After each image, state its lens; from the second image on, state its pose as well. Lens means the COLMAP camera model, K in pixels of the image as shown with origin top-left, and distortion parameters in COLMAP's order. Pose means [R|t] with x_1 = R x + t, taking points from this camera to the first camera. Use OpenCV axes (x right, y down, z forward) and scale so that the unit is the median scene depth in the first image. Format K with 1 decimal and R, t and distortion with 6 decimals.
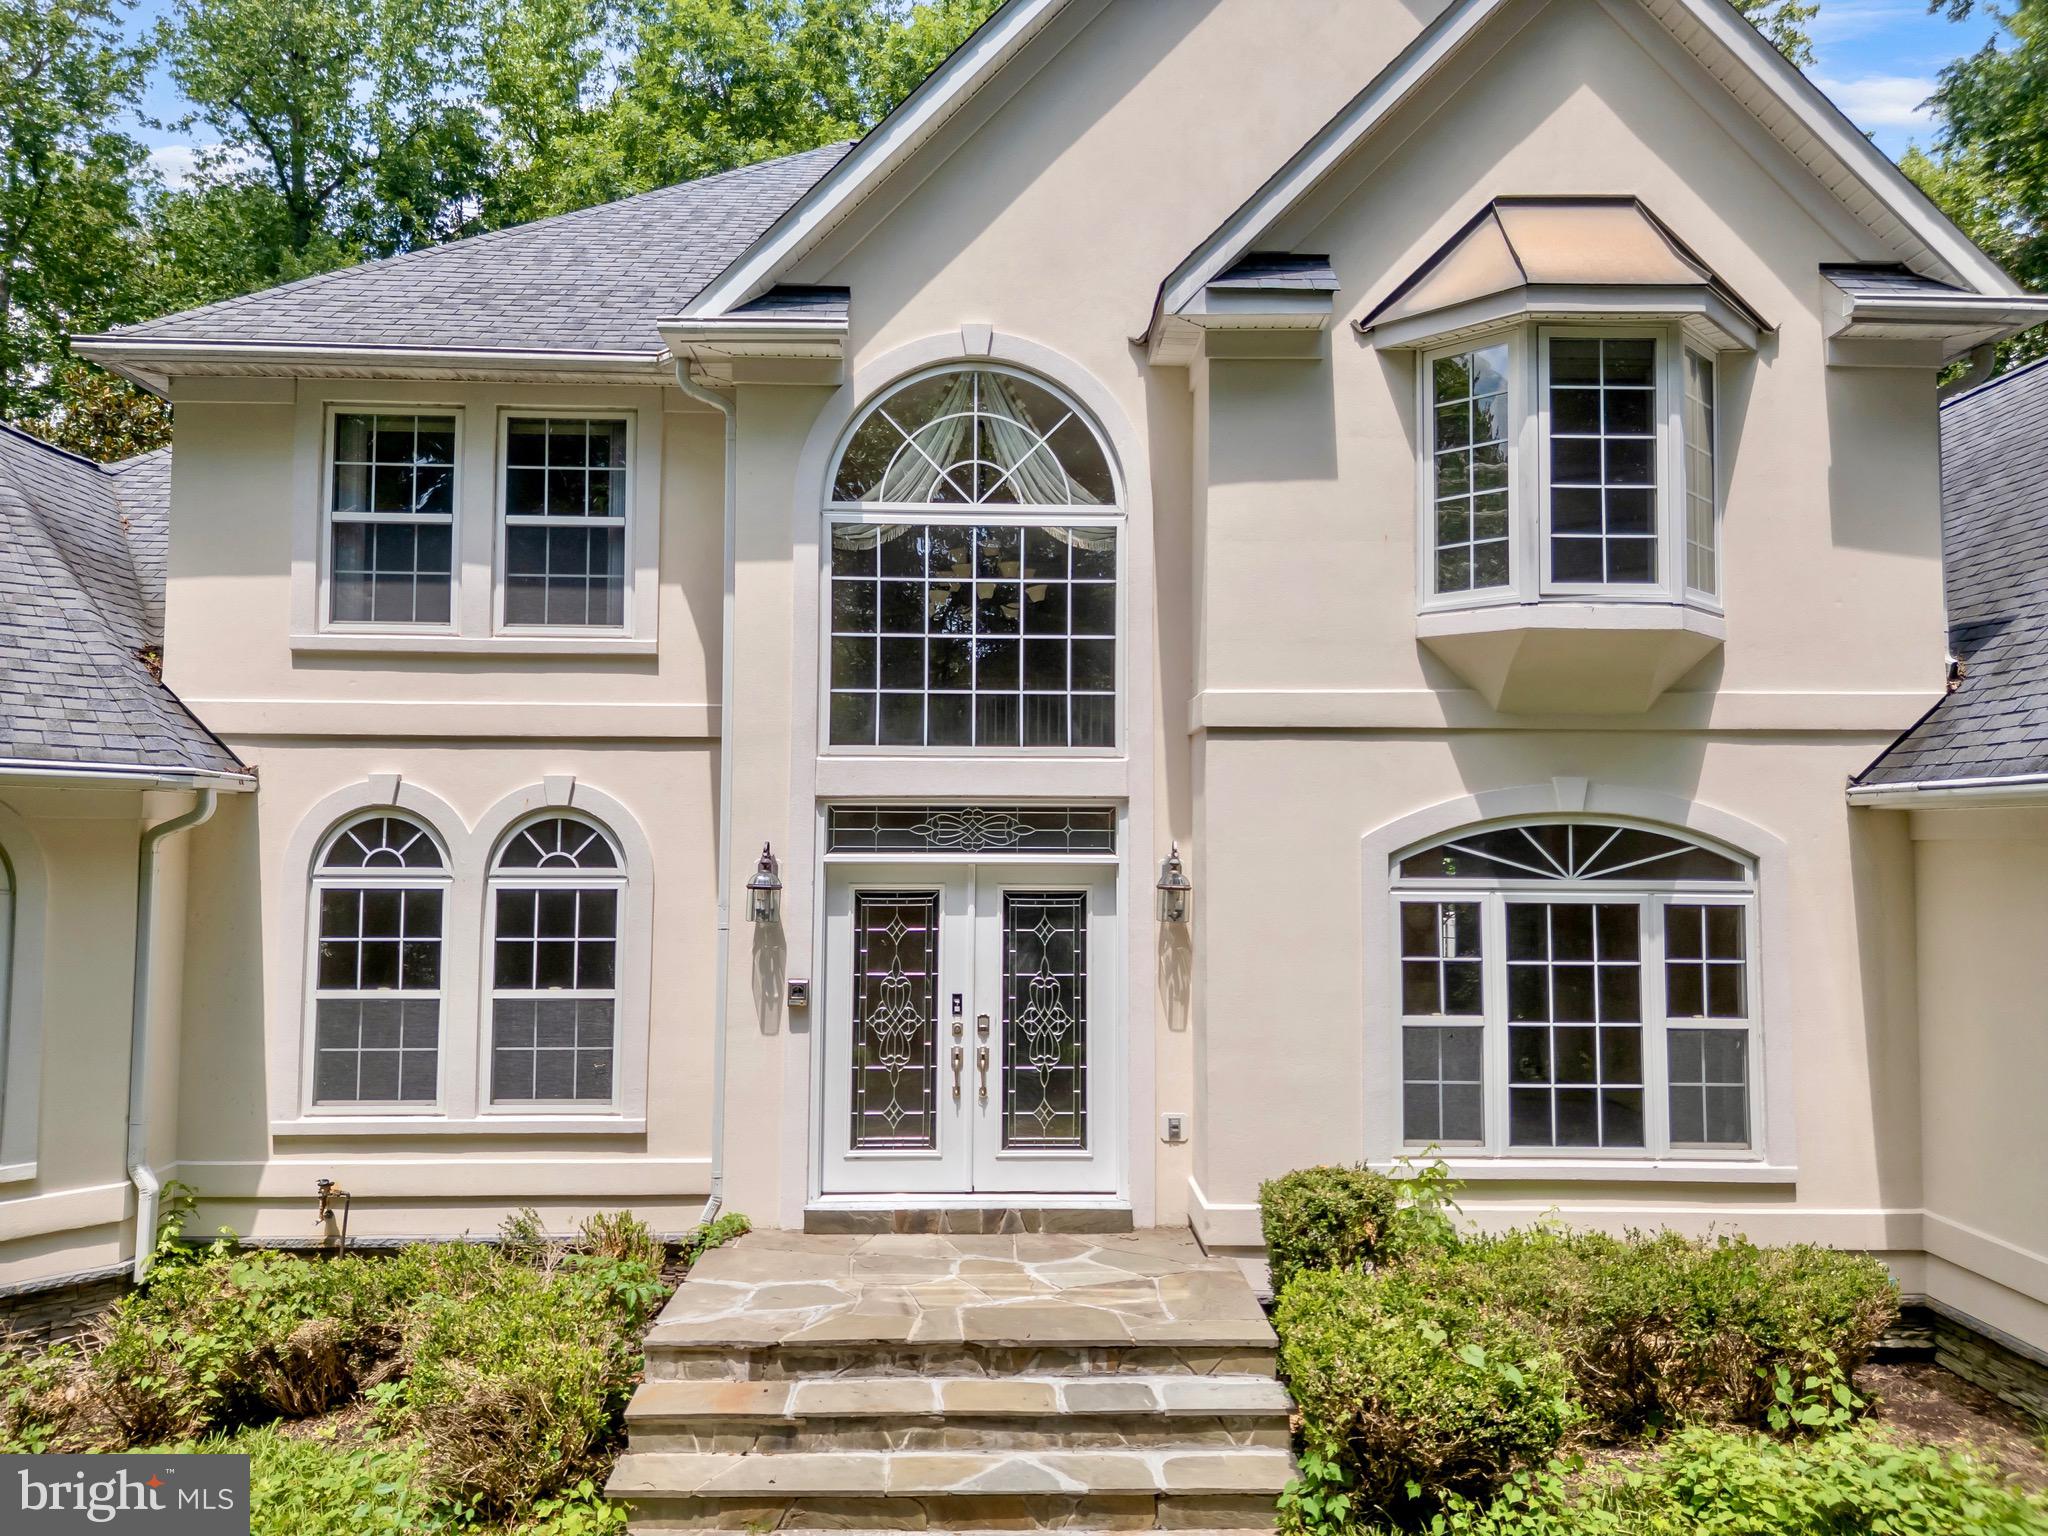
lens RADIAL K [[1448.8, 0, 1018.5], [0, 1448.8, 778.4], [0, 0, 1]] dist [0.056761, -0.007909]
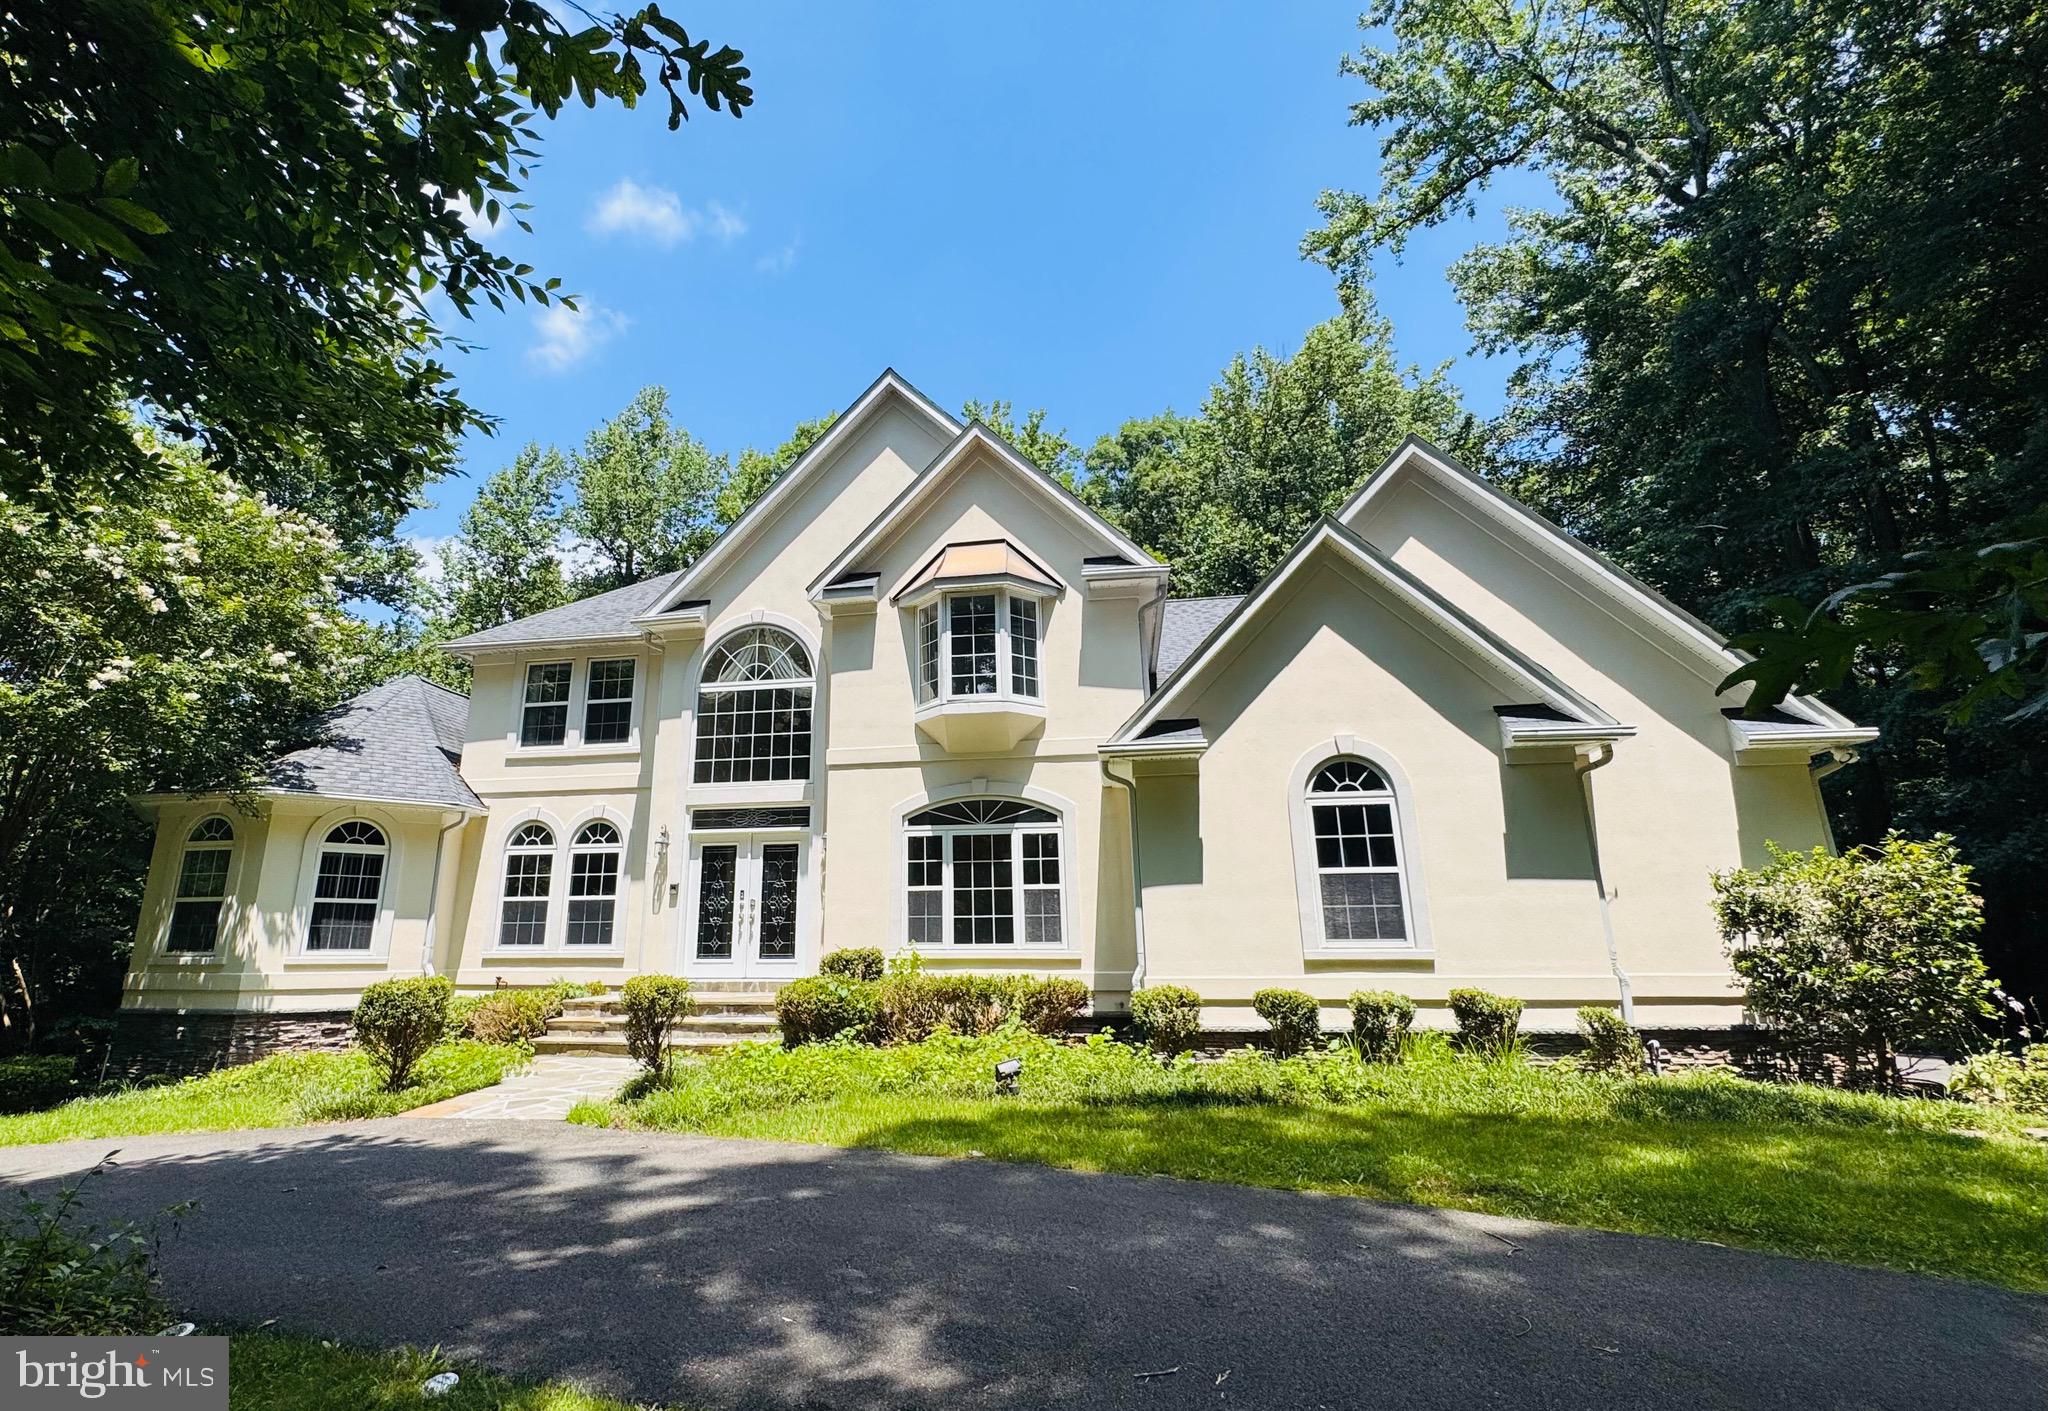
lens RADIAL K [[969.3, 0, 932.2], [0, 969.3, 692.0], [0, 0, 1]] dist [-0.002035, 0.000184]
pose [[0.976859, -0.063831, -0.204139, 0.582286], [0.019129, 0.976679, -0.213852, 0.176001], [0.213028, 0.204998, 0.955298, -0.461472]]
